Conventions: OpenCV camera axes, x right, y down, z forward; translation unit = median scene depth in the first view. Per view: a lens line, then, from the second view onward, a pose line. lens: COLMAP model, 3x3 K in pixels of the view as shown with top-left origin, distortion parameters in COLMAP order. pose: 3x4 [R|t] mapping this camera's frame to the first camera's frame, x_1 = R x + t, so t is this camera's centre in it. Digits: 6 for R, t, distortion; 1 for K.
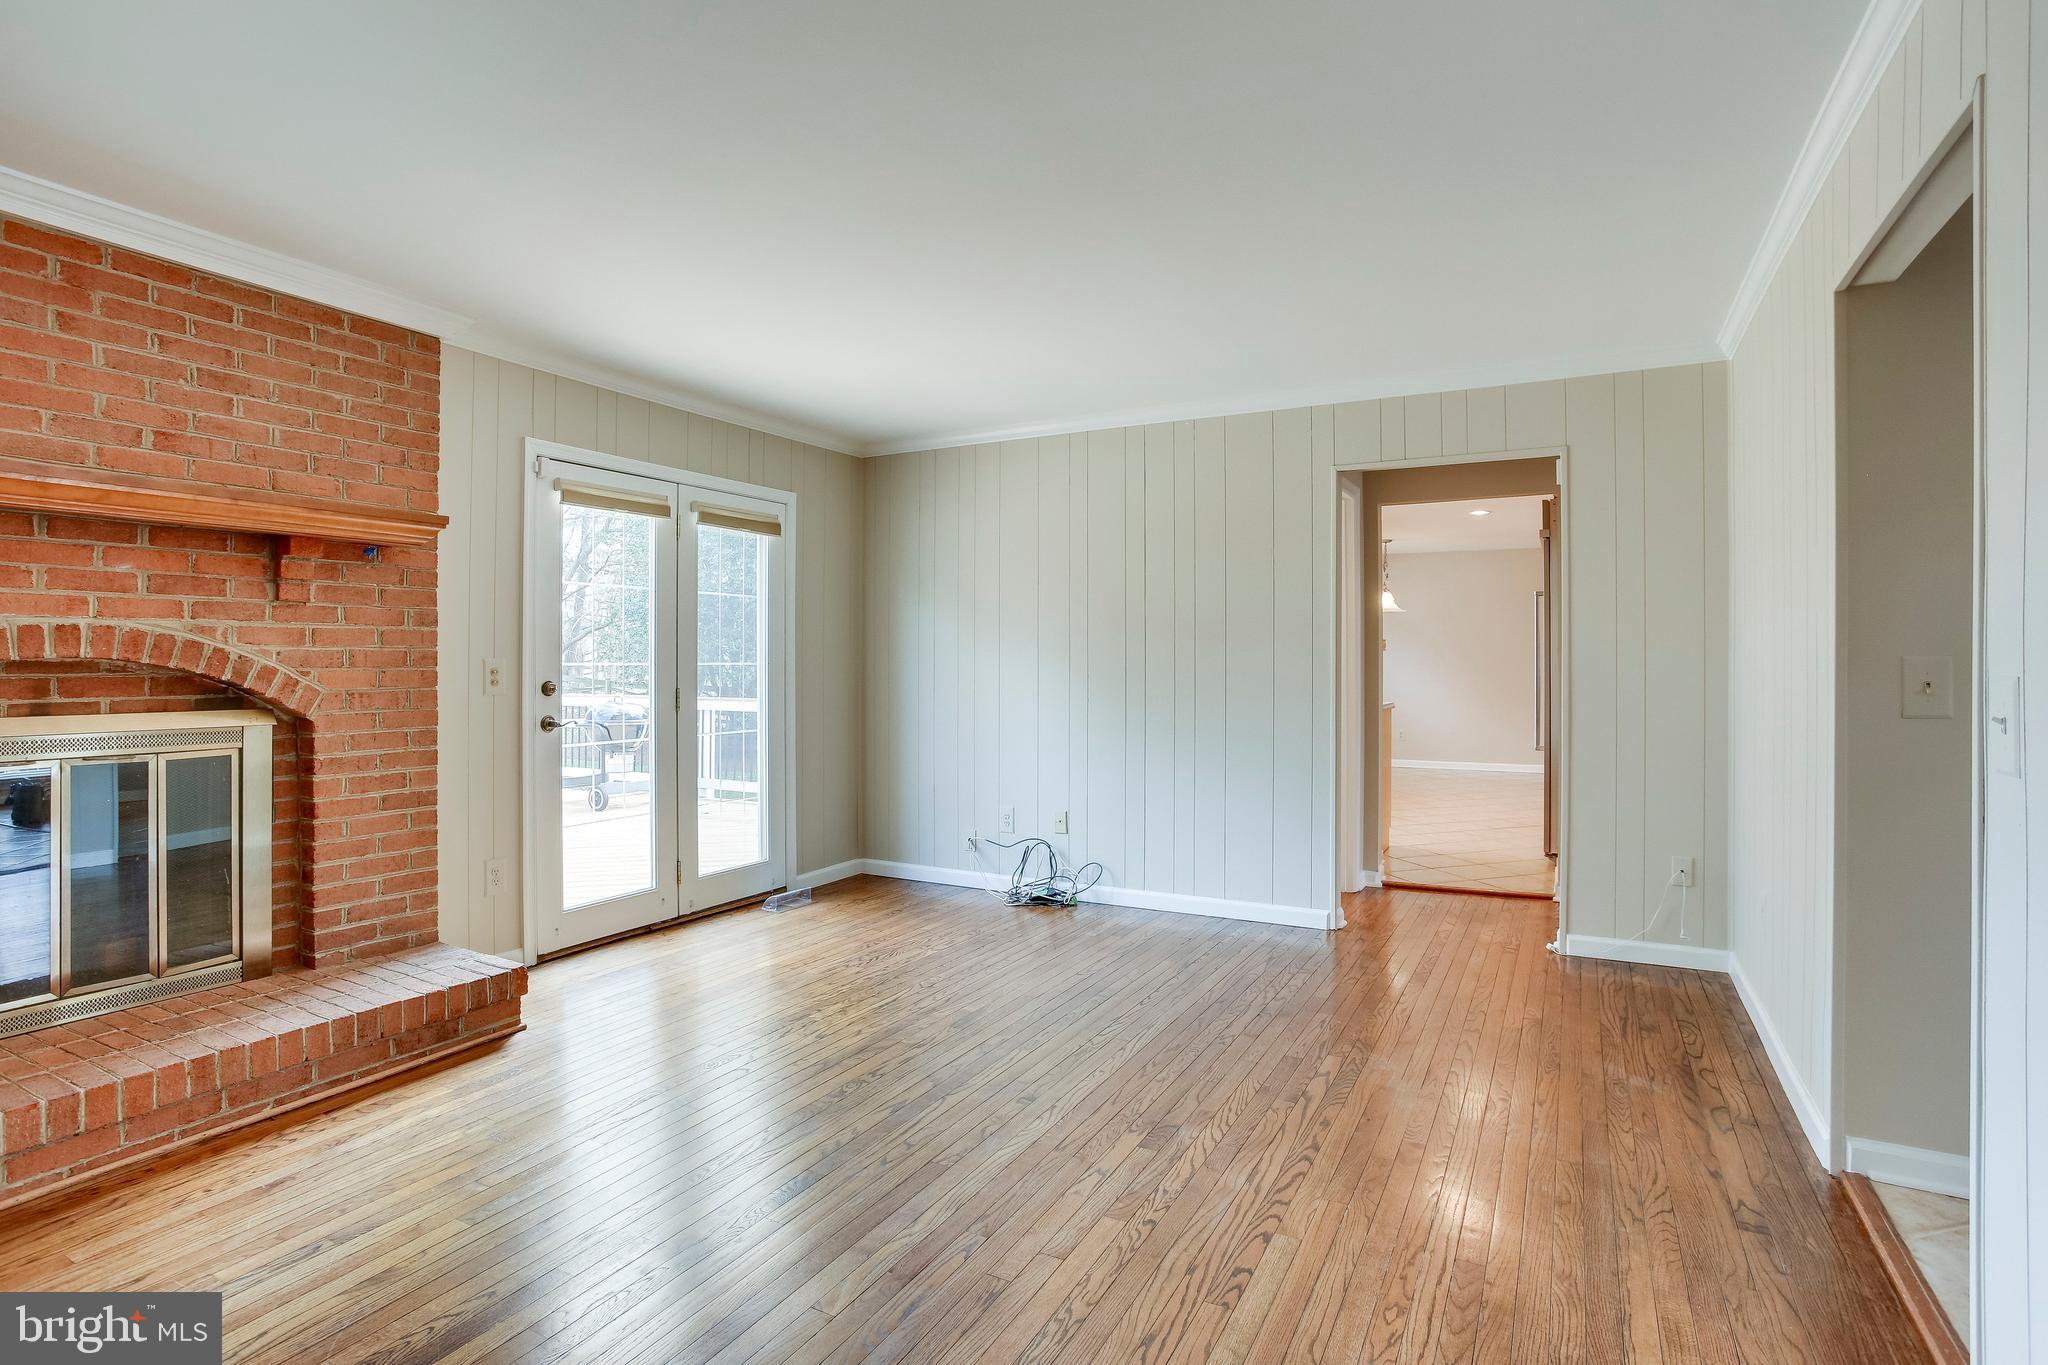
lens RADIAL K [[1023.1, 0, 1015.6], [0, 1023.1, 663.3], [0, 0, 1]] dist [-0.070280, 0.032992]
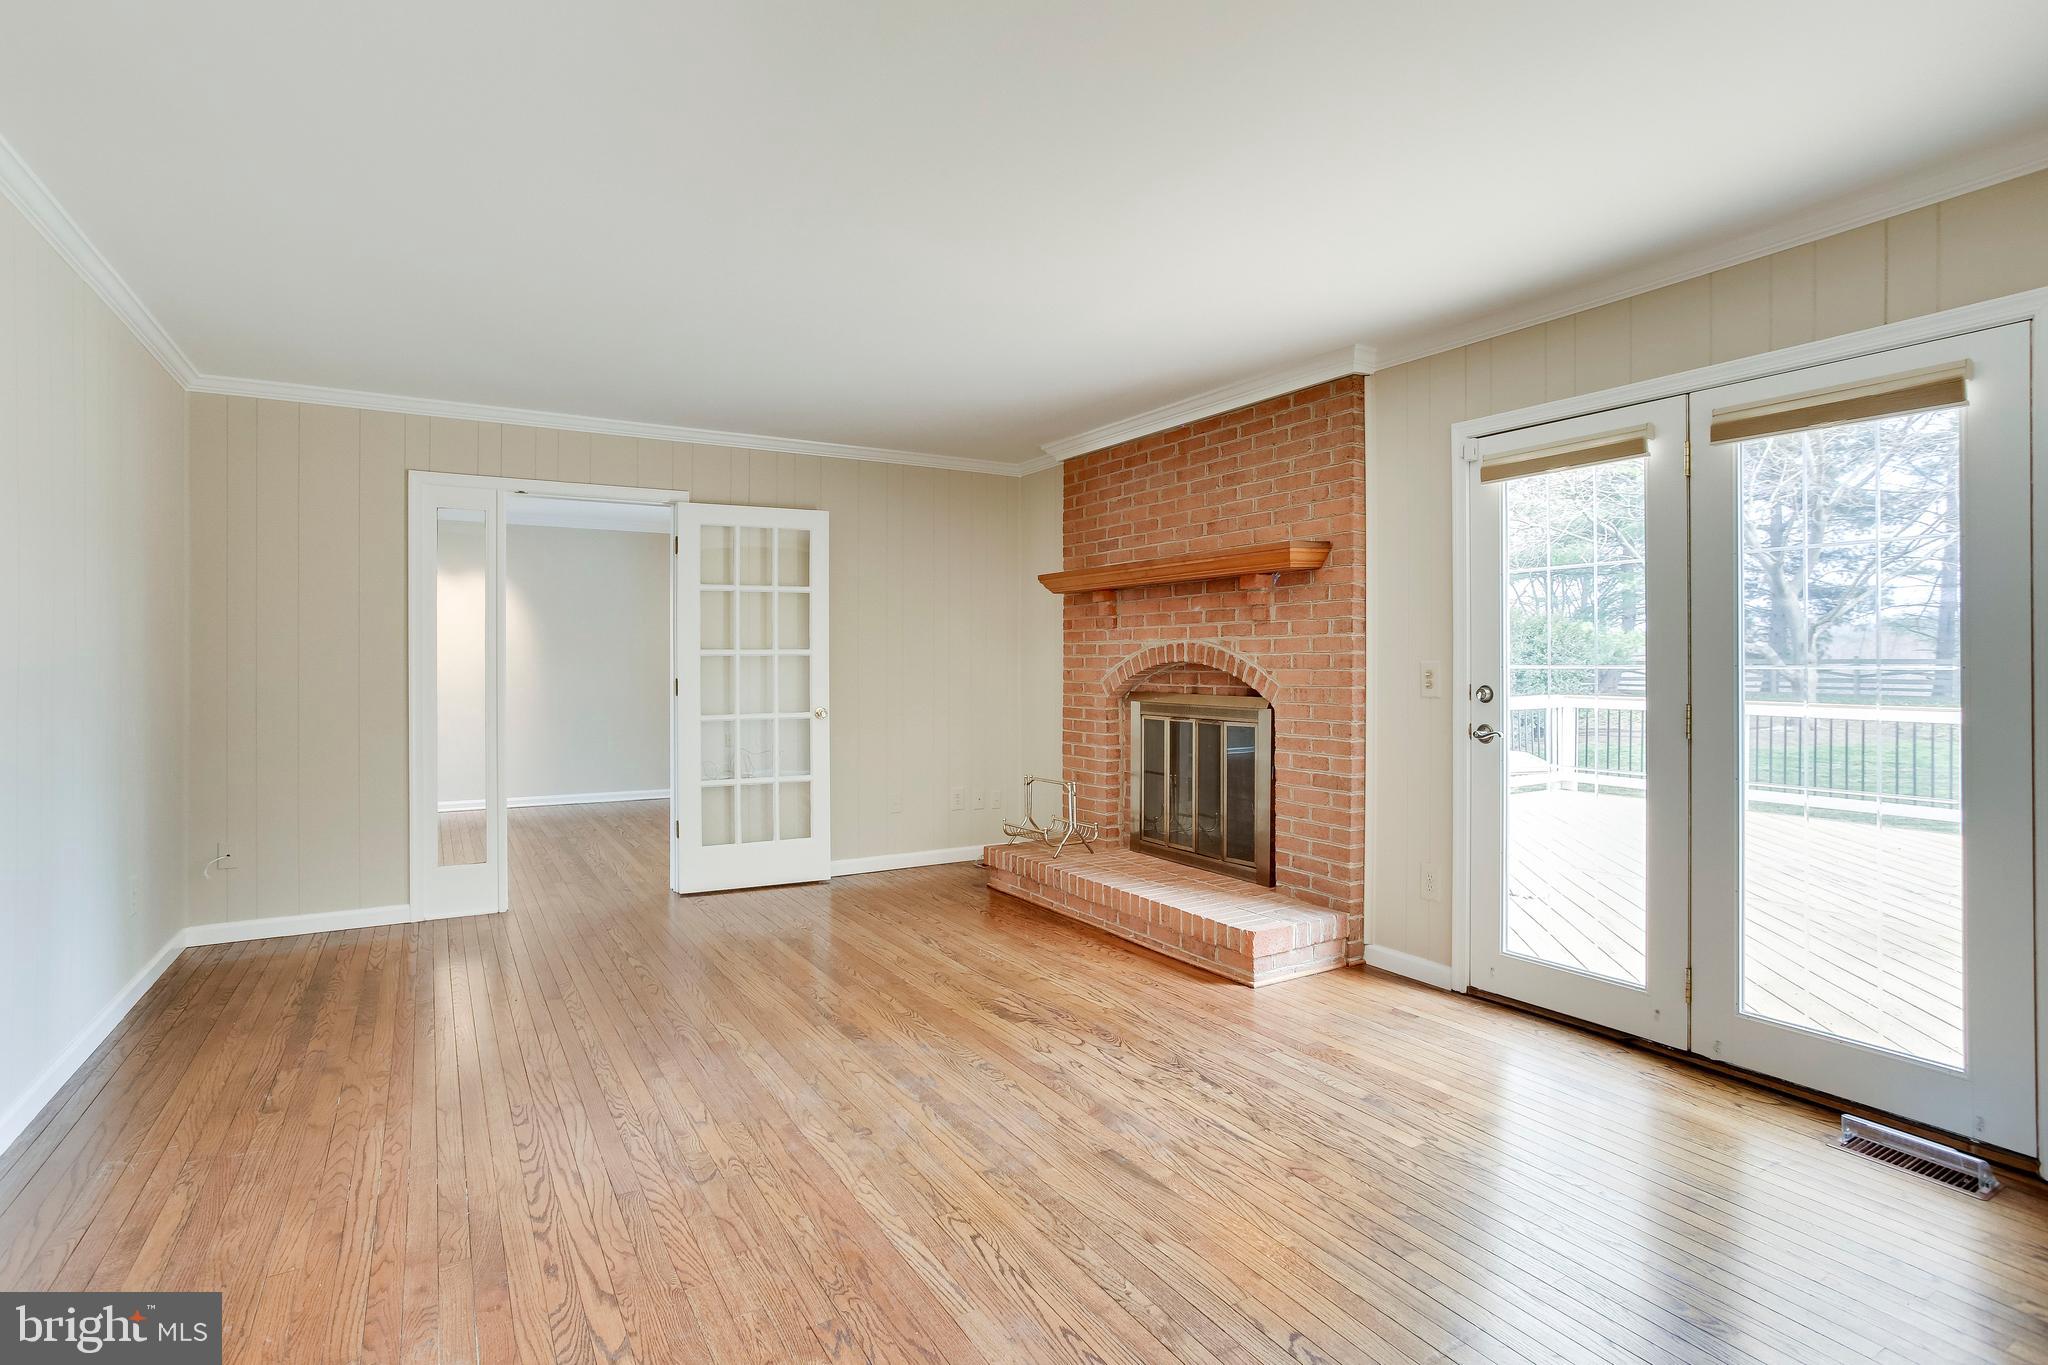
lens RADIAL K [[1000.9, 0, 1023.6], [0, 1000.9, 666.6], [0, 0, 1]] dist [-0.062892, 0.048479]
pose [[-0.496883, 0.003946, -0.867808, 0.639207], [0.000082, 0.999990, 0.004500, -0.004387], [0.867817, 0.002165, -0.496879, 1.385442]]
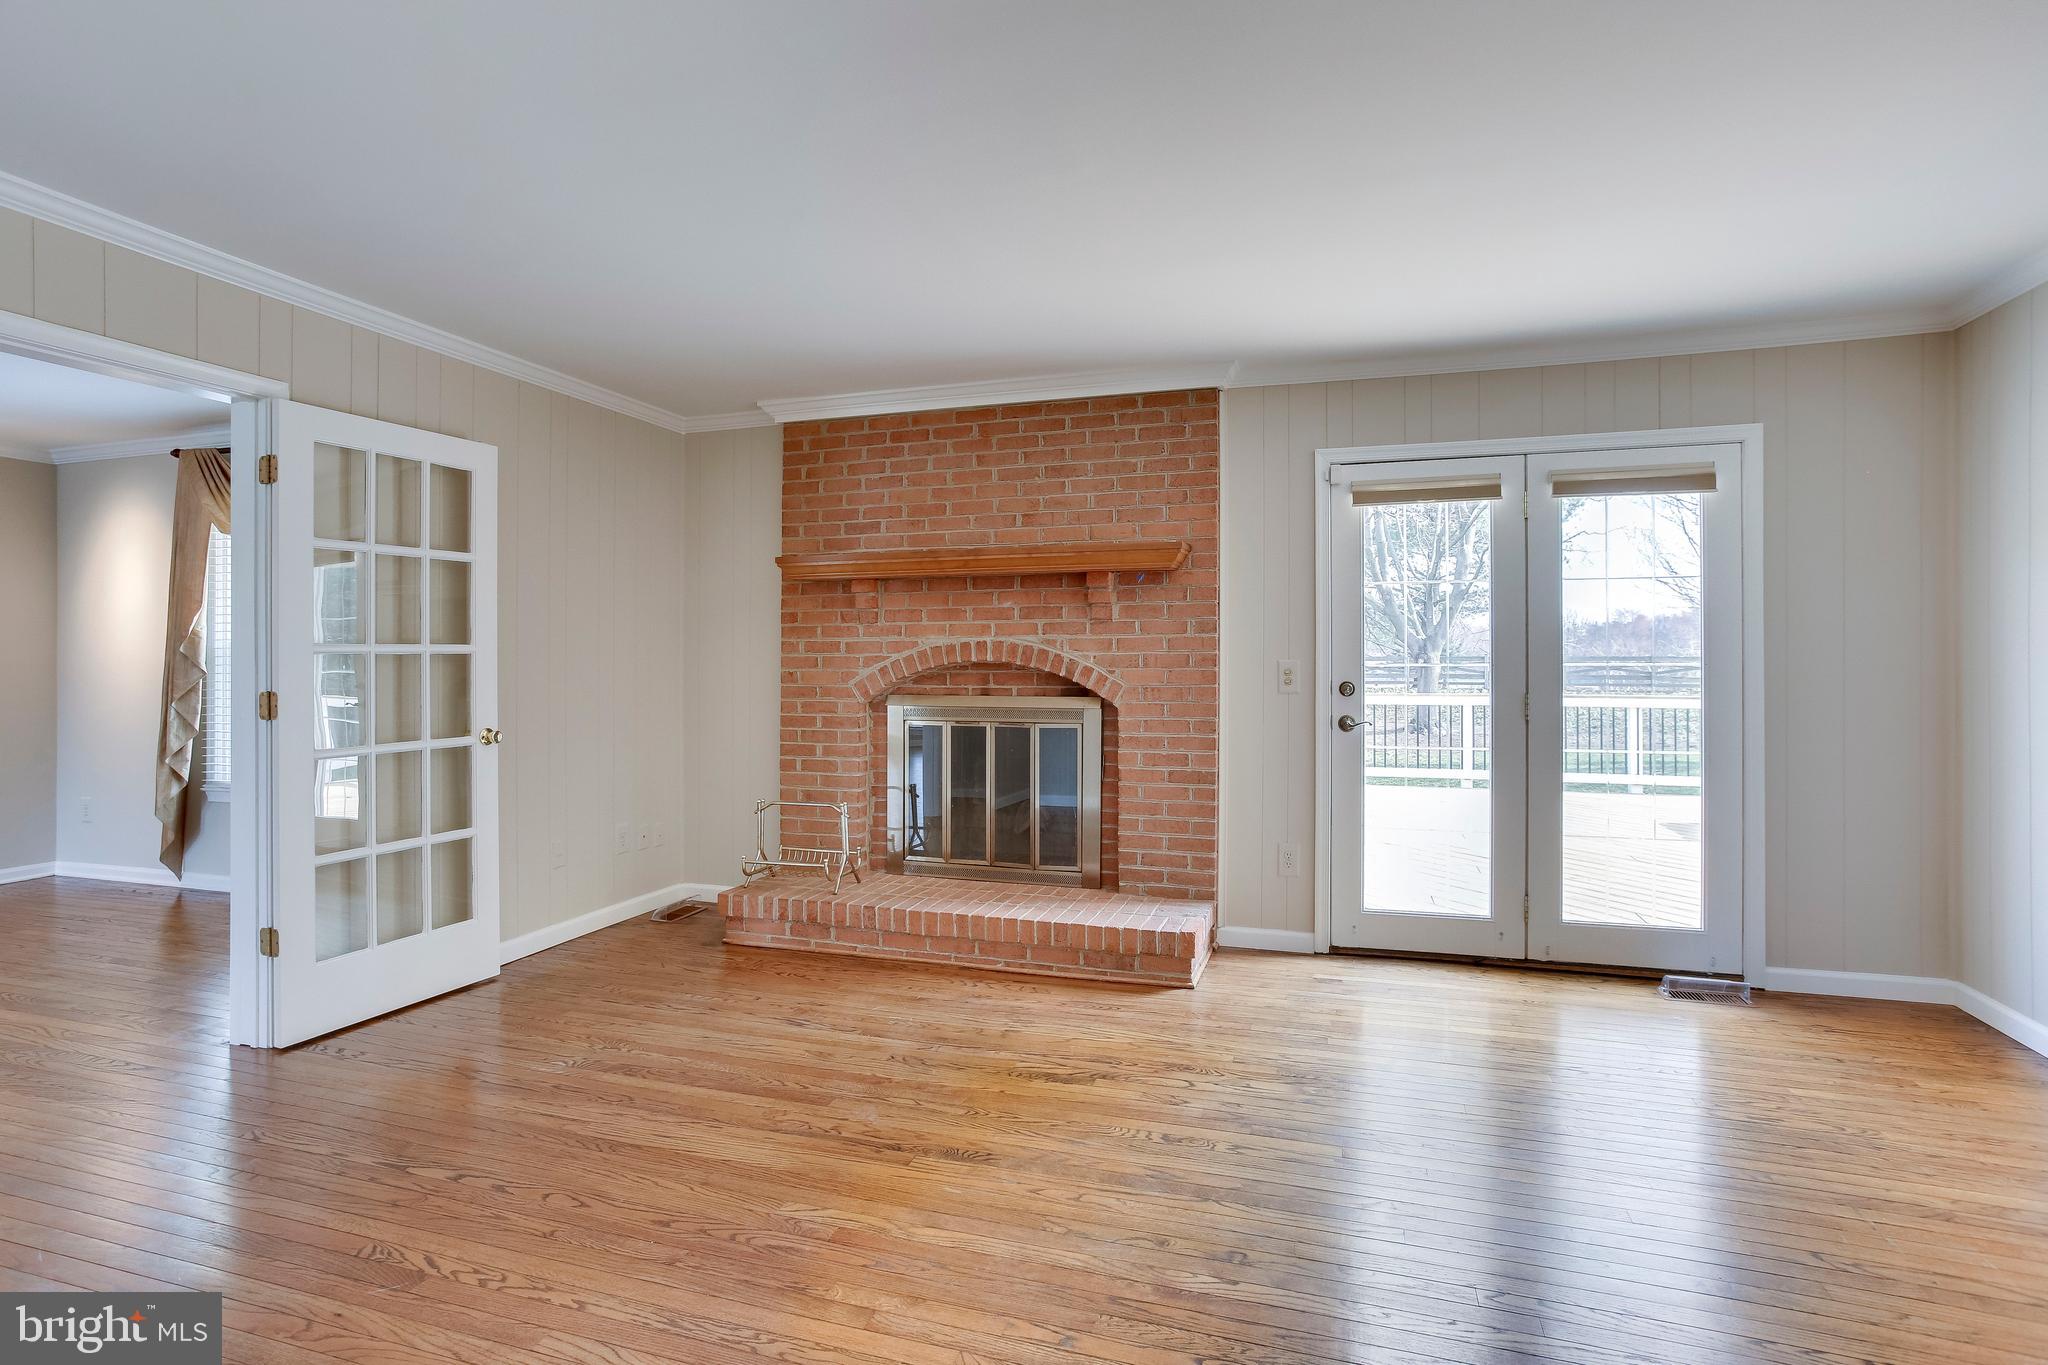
lens RADIAL K [[1000.9, 0, 1023.6], [0, 1000.9, 666.6], [0, 0, 1]] dist [-0.062892, 0.048479]
pose [[0.193794, 0.001425, -0.981041, 0.593042], [0.000467, 0.999999, 0.001545, 0.000754], [0.981042, -0.000757, 0.193793, 0.619654]]
